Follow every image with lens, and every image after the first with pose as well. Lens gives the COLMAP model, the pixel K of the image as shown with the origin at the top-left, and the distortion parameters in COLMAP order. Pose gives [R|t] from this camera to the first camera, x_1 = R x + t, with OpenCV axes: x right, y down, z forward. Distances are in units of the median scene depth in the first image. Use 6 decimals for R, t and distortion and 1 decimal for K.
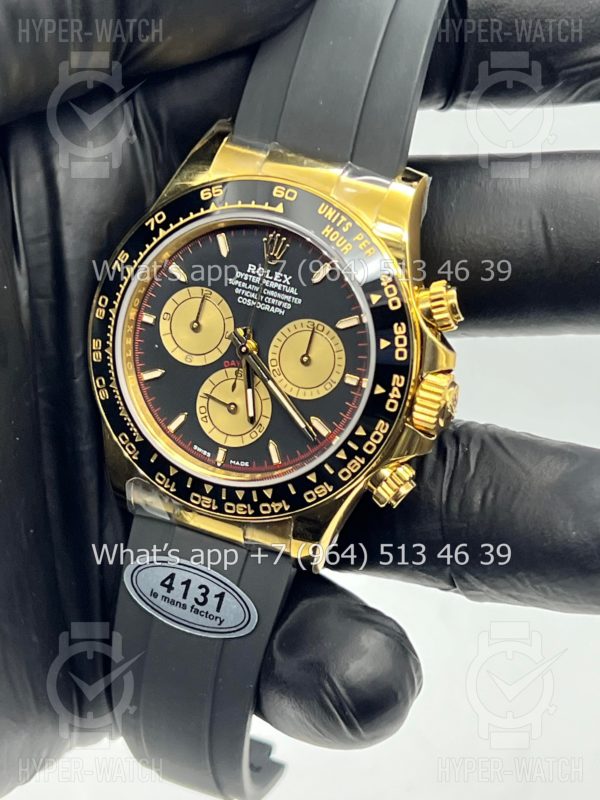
lens RADIAL K [[1853.9, 0, 300.0], [0, 1853.9, 400.0], [0, 0, 1]] dist [0.245187, -0.036845]
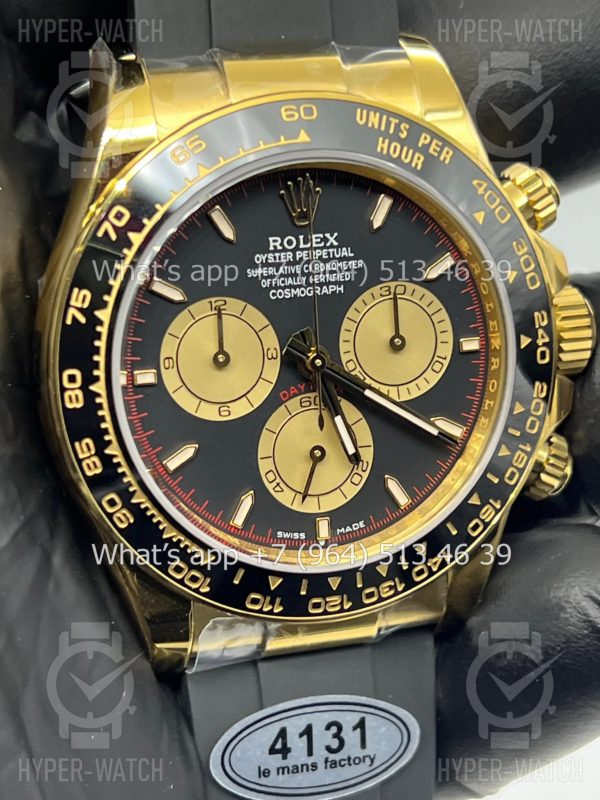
lens RADIAL K [[1853.9, 0, 300.0], [0, 1853.9, 400.0], [0, 0, 1]] dist [0.245187, -0.036845]
pose [[0.764002, -0.375958, 0.524363, -0.377510], [0.346792, 0.924600, 0.157641, -0.118829], [-0.544092, 0.061407, 0.836775, 0.458491]]
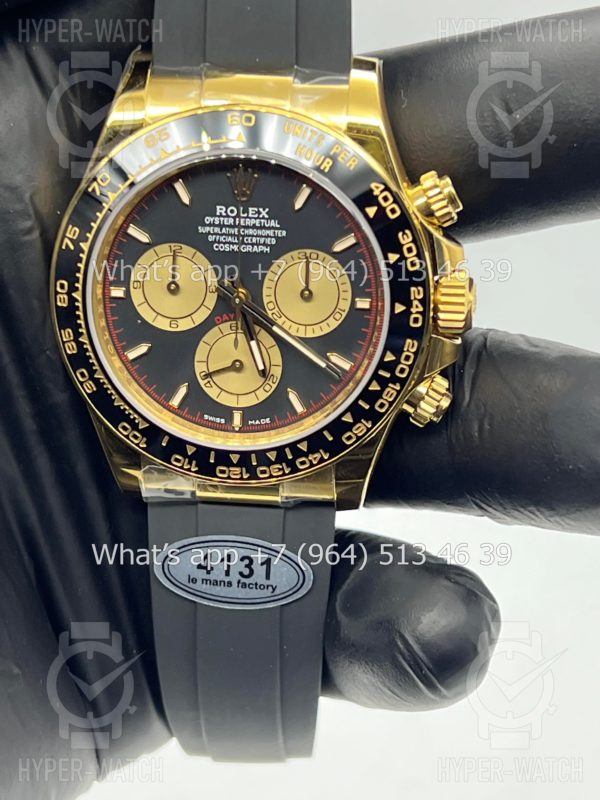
lens RADIAL K [[1853.9, 0, 300.0], [0, 1853.9, 400.0], [0, 0, 1]] dist [0.245187, -0.036845]
pose [[0.951044, -0.266613, 0.156309, -0.153857], [0.247019, 0.959702, 0.133989, -0.093567], [-0.185734, -0.088818, 0.978578, 0.108932]]
